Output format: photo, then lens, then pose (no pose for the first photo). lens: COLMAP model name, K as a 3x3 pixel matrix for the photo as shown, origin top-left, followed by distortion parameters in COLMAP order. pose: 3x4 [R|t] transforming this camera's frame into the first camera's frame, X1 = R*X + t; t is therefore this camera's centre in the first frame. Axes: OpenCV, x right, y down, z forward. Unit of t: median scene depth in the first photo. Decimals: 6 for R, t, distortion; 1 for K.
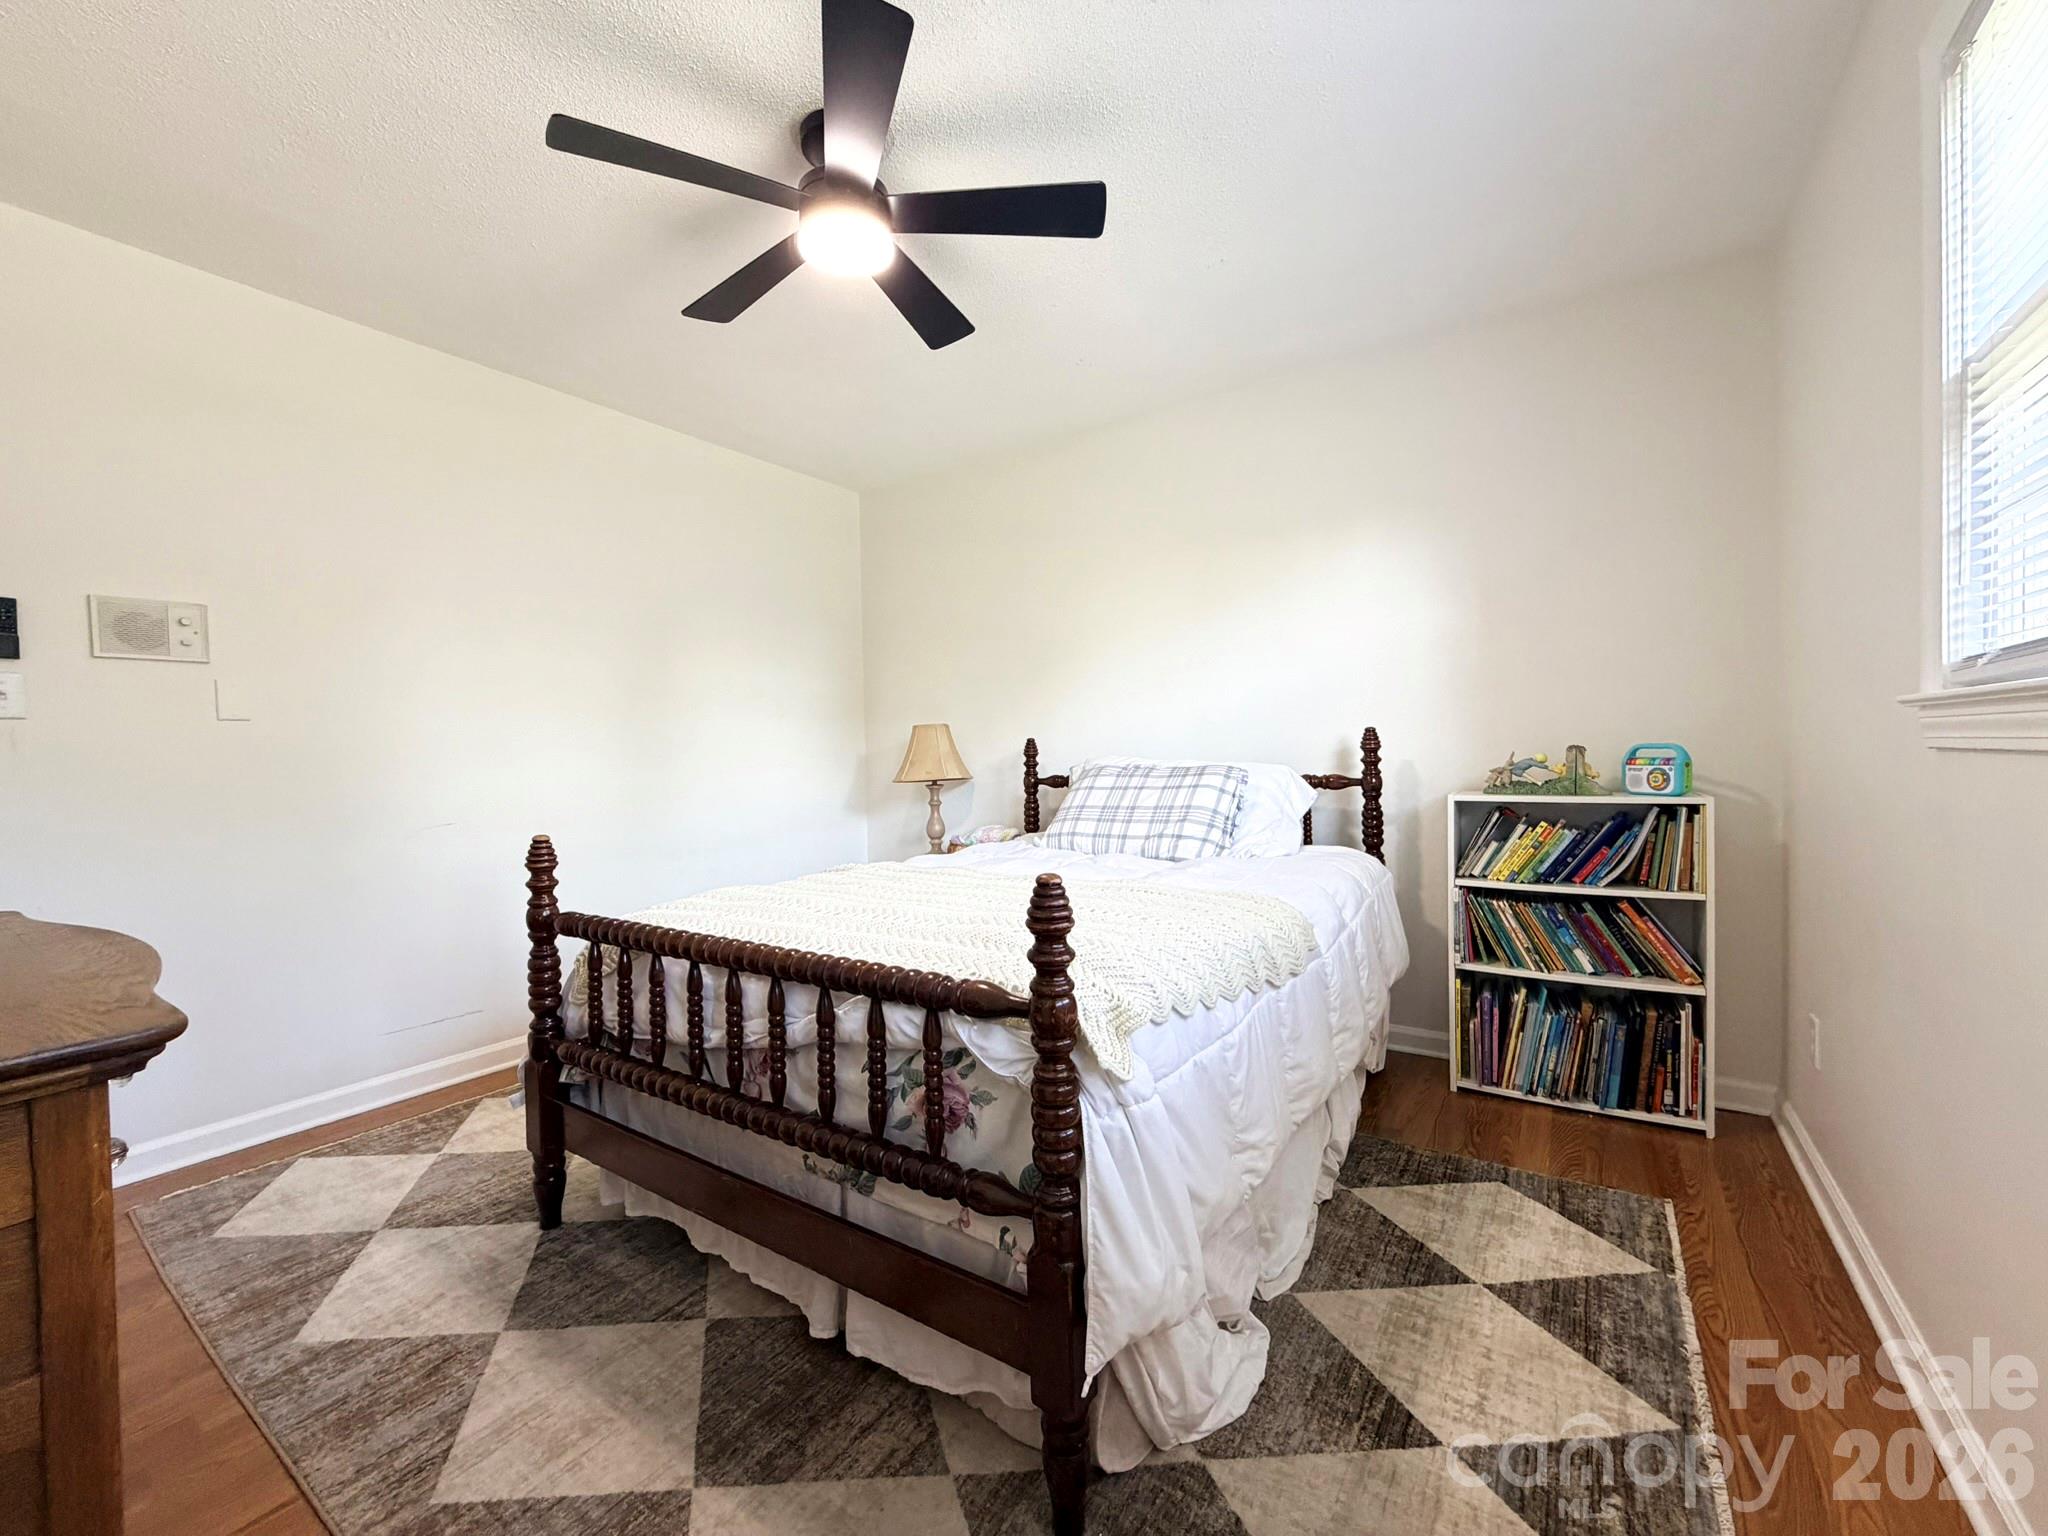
lens RADIAL K [[817.5, 0, 1017.5], [0, 817.5, 767.9], [0, 0, 1]] dist [0.000280, -0.000108]
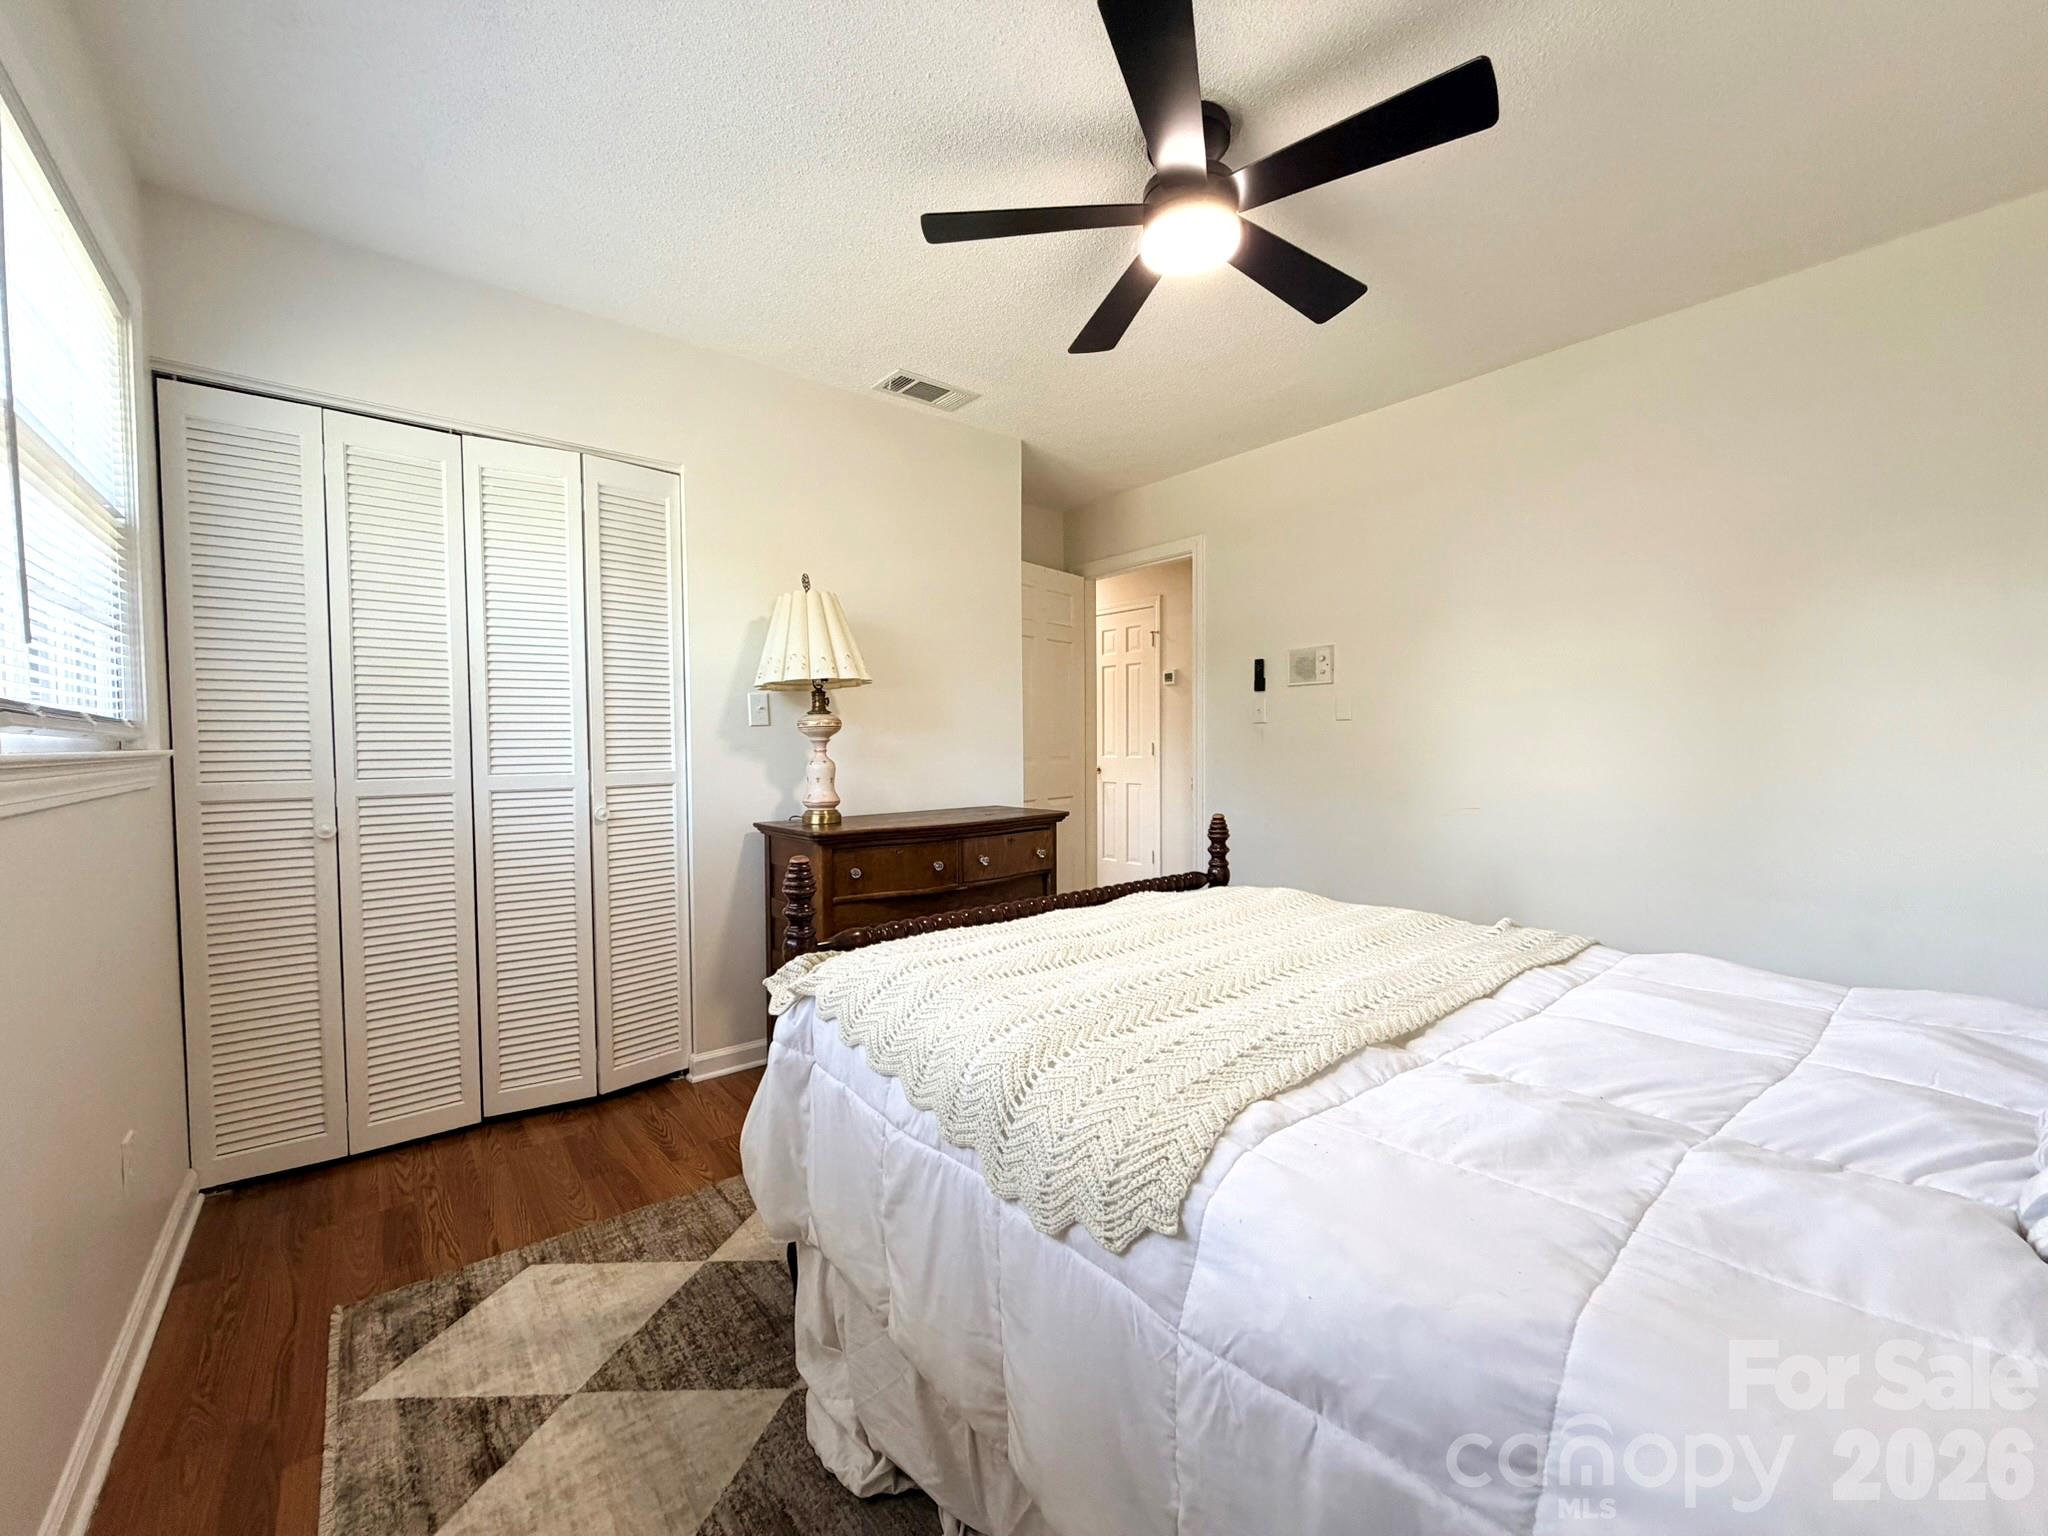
lens RADIAL K [[817.5, 0, 1017.5], [0, 817.5, 767.9], [0, 0, 1]] dist [0.000280, -0.000108]
pose [[-0.280911, 0.048892, -0.958488, 0.676840], [-0.007124, 0.998568, 0.053024, -0.049281], [0.959707, 0.021723, -0.280160, 0.908735]]
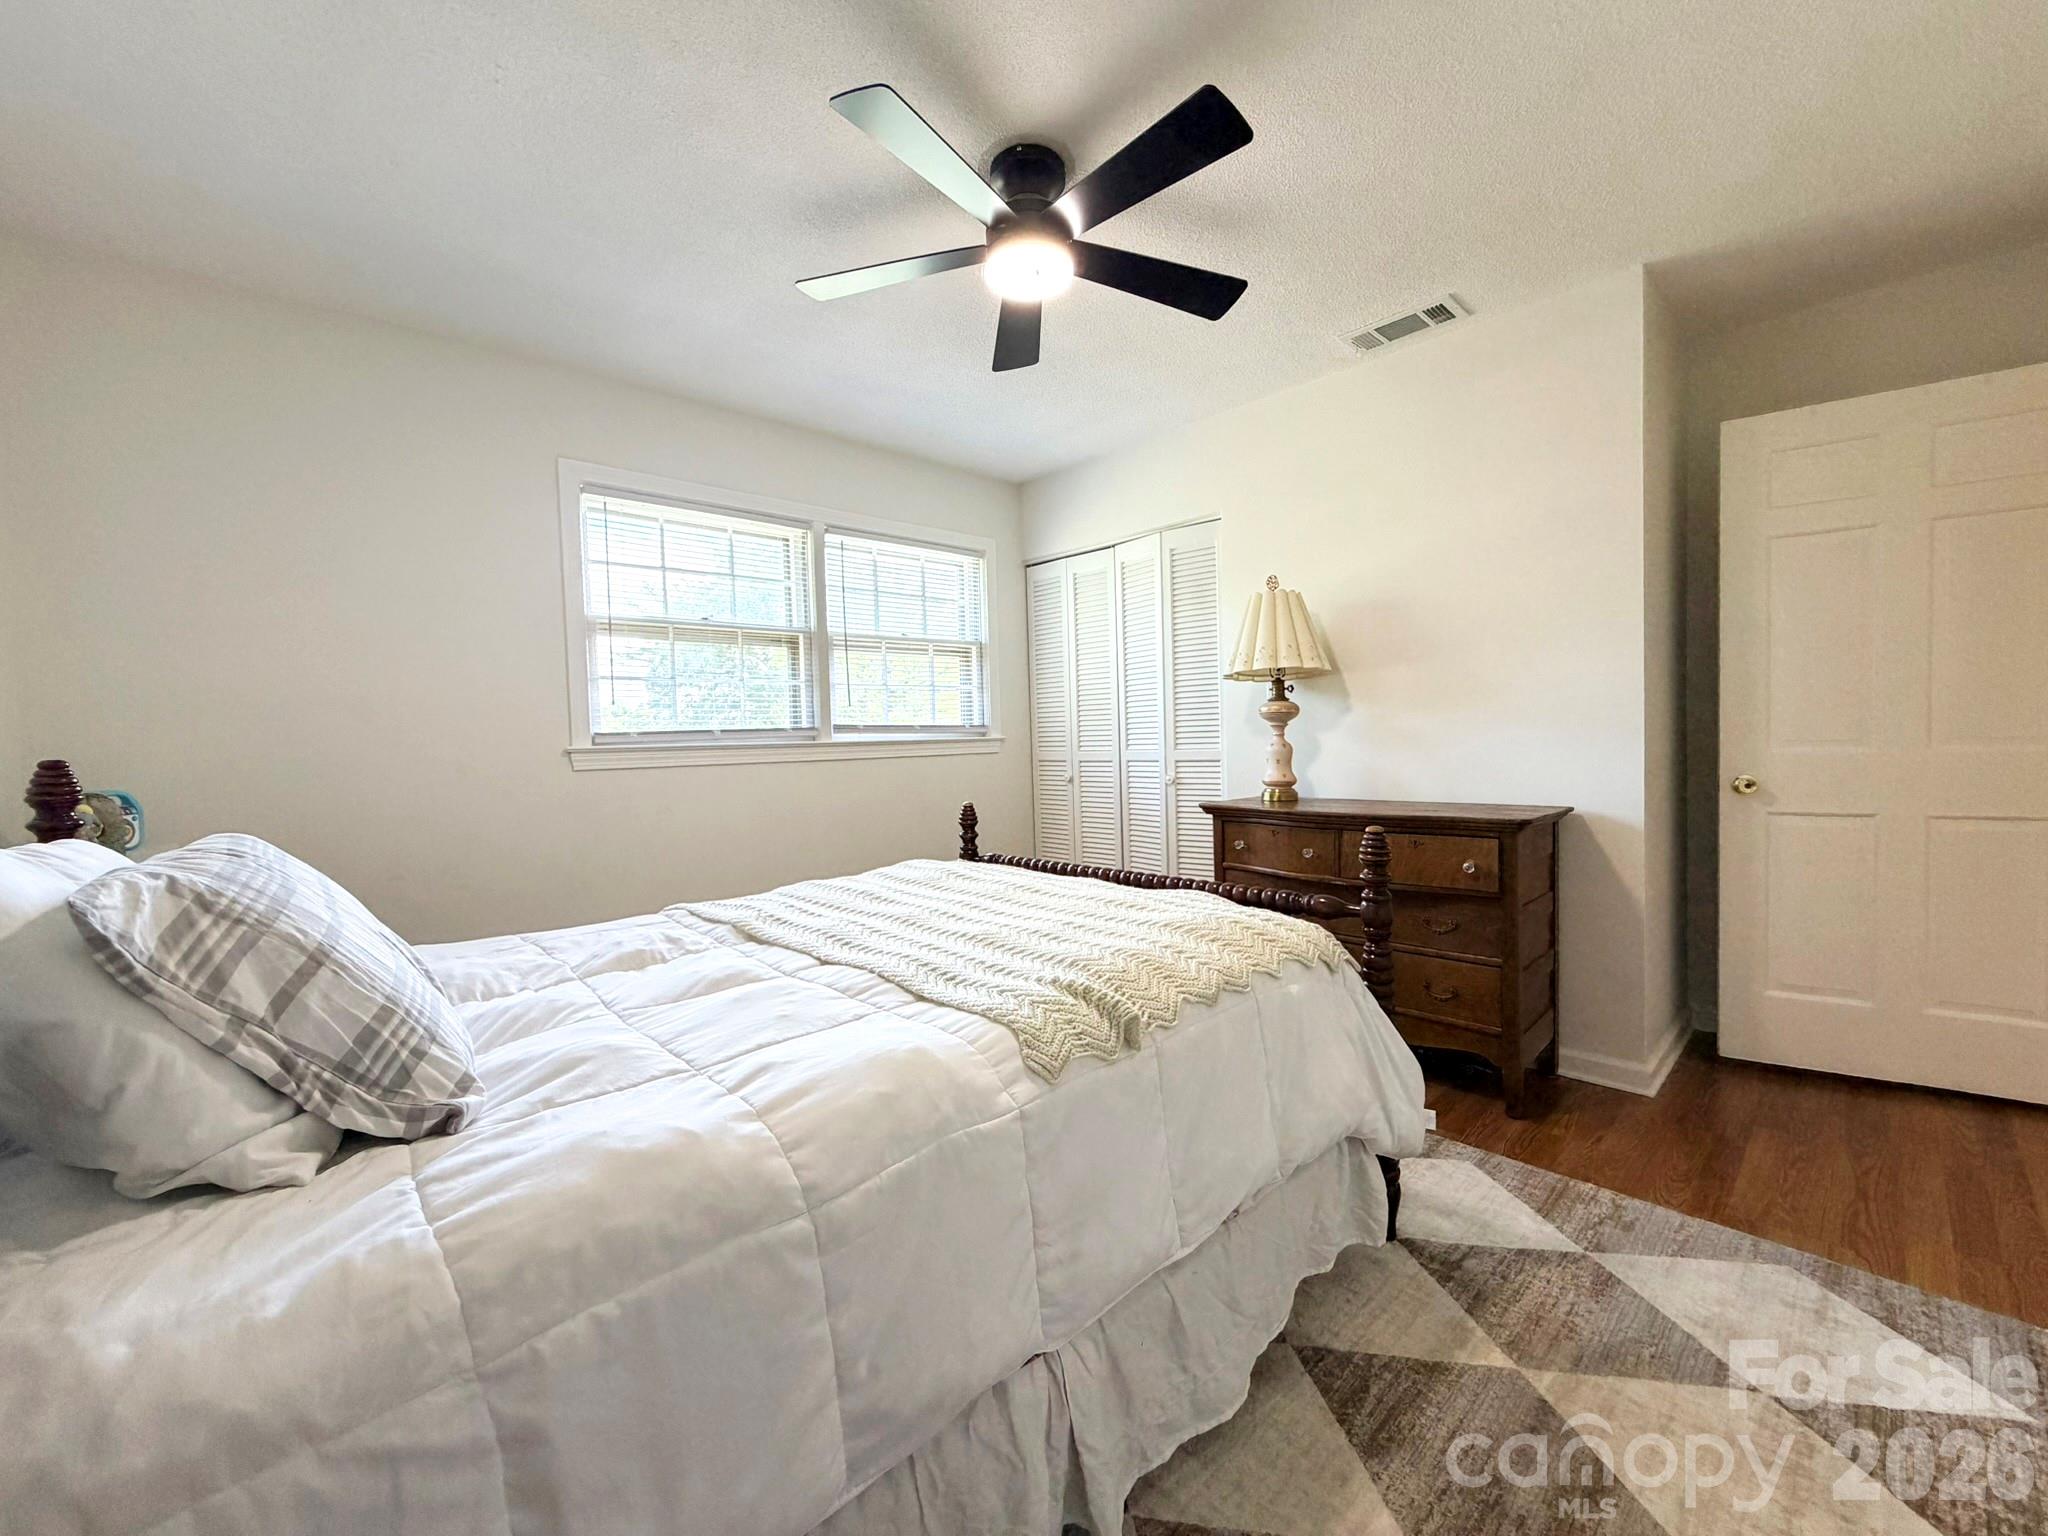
lens RADIAL K [[817.5, 0, 1017.5], [0, 817.5, 767.9], [0, 0, 1]] dist [0.000280, -0.000108]
pose [[-0.976512, 0.043060, 0.211115, -0.340717], [0.055584, 0.997006, 0.053748, -0.048941], [-0.208169, 0.064221, -0.975982, 1.731353]]
